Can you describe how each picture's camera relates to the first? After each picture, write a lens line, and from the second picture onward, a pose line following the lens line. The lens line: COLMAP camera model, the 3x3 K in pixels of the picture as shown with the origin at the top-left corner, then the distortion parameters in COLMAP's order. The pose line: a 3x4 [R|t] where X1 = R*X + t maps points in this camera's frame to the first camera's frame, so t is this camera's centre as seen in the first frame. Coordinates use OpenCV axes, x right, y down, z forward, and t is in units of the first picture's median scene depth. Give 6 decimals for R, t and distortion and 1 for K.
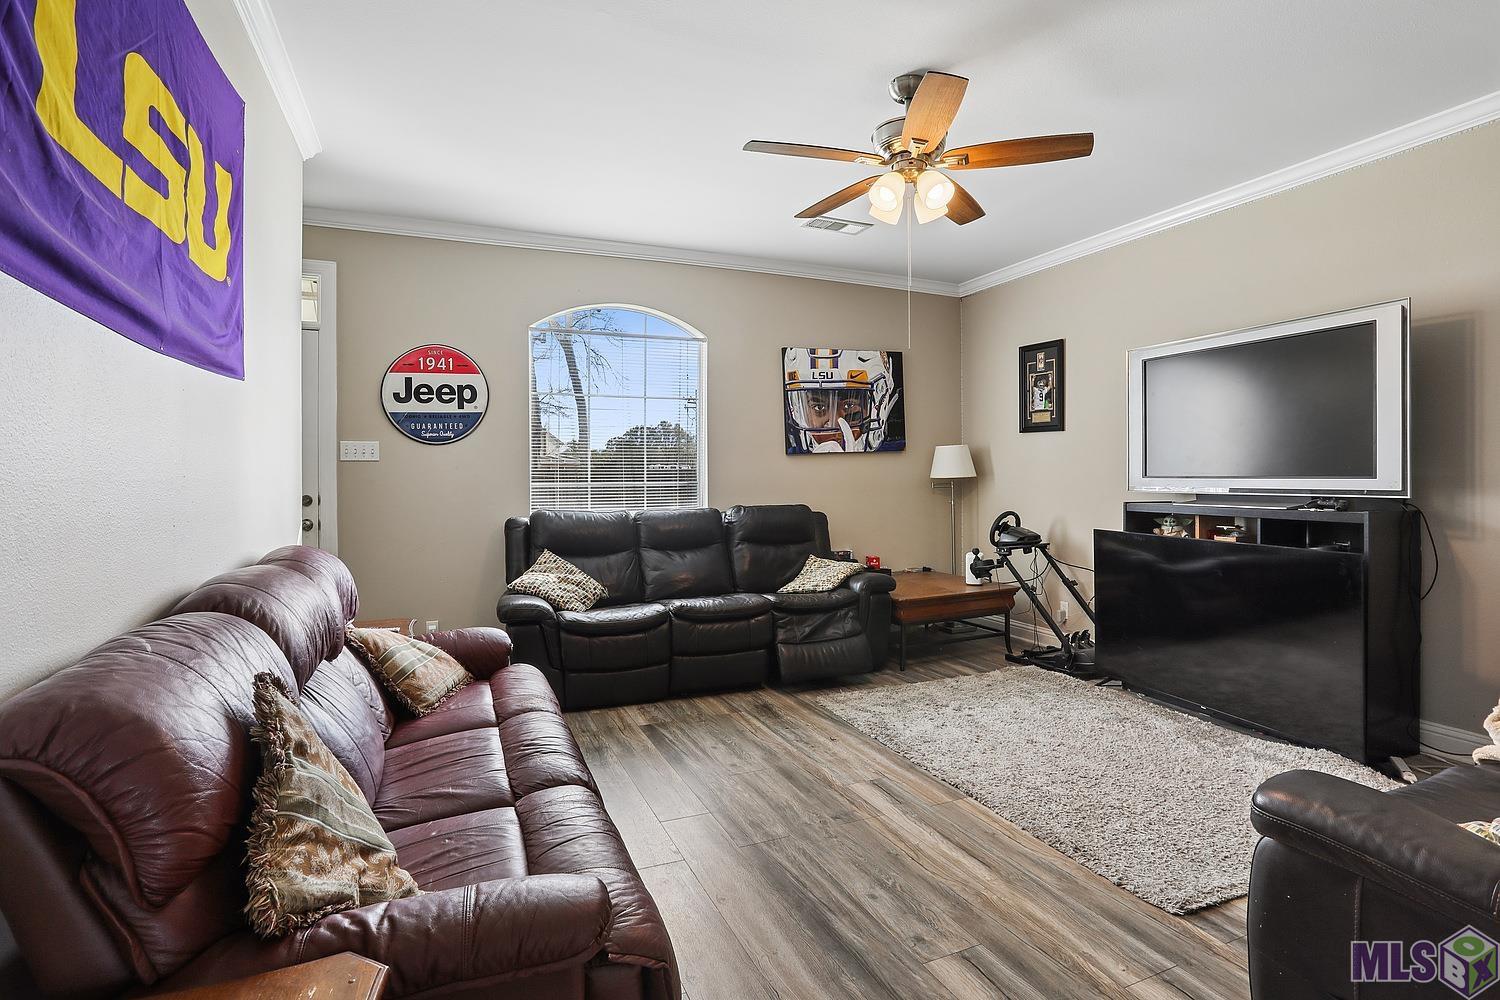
lens RADIAL K [[740.7, 0, 745.9], [0, 740.7, 489.4], [0, 0, 1]] dist [-0.043369, 0.001433]
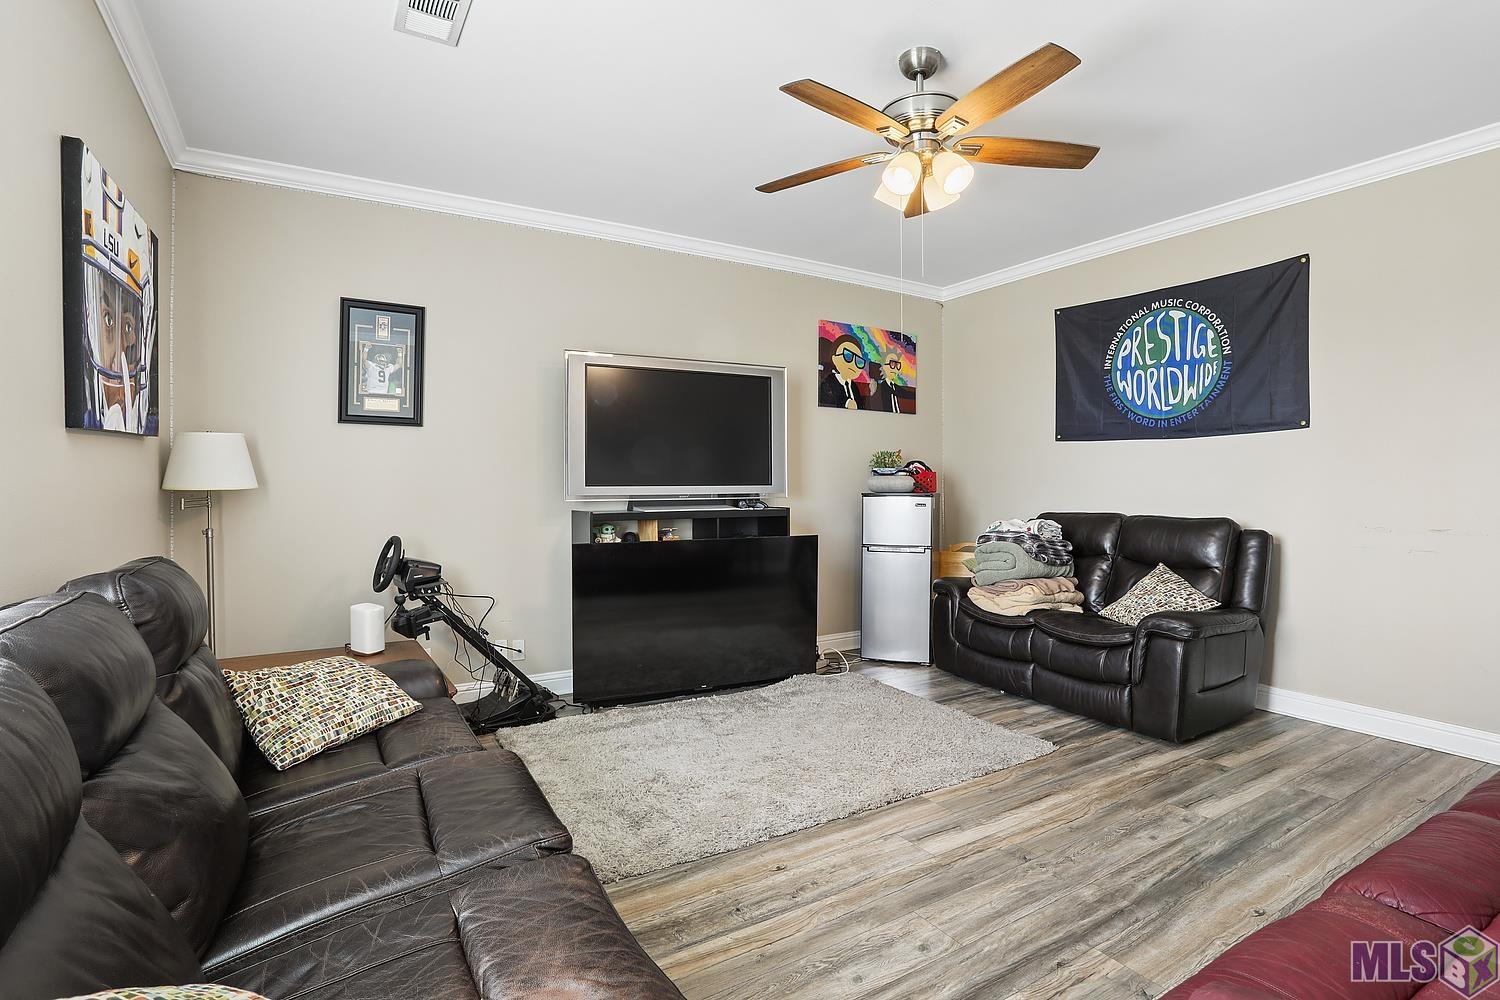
lens RADIAL K [[740.7, 0, 747.4], [0, 740.7, 498.3], [0, 0, 1]] dist [-0.043369, 0.001433]
pose [[-0.150977, -0.014704, 0.988428, -0.573258], [0.026402, 0.999473, 0.018901, -0.016347], [-0.988185, 0.028950, -0.150509, 1.190982]]
